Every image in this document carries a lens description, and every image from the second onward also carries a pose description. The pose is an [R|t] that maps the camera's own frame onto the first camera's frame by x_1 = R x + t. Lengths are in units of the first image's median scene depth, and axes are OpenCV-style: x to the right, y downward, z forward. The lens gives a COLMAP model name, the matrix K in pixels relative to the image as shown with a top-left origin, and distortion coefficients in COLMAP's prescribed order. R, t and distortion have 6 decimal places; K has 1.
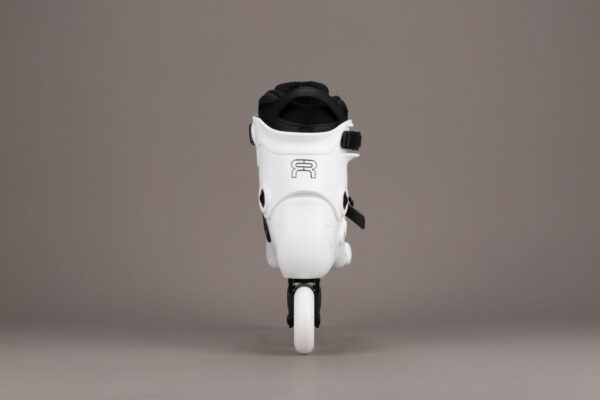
lens RADIAL K [[1760.6, 0, 300.0], [0, 1760.6, 200.0], [0, 0, 1]] dist [0.039171, 0.369897]
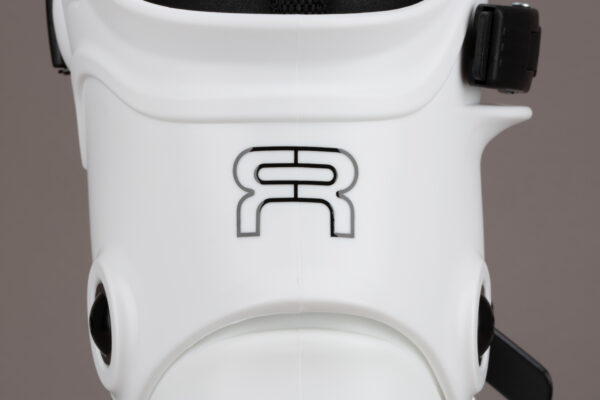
lens RADIAL K [[1760.6, 0, 300.0], [0, 1760.6, 200.0], [0, 0, 1]] dist [0.039171, 0.369897]
pose [[0.998851, -0.020505, 0.043325, -0.006135], [0.017914, 0.998076, 0.059359, -0.028718], [-0.044458, -0.058514, 0.997296, 0.787268]]
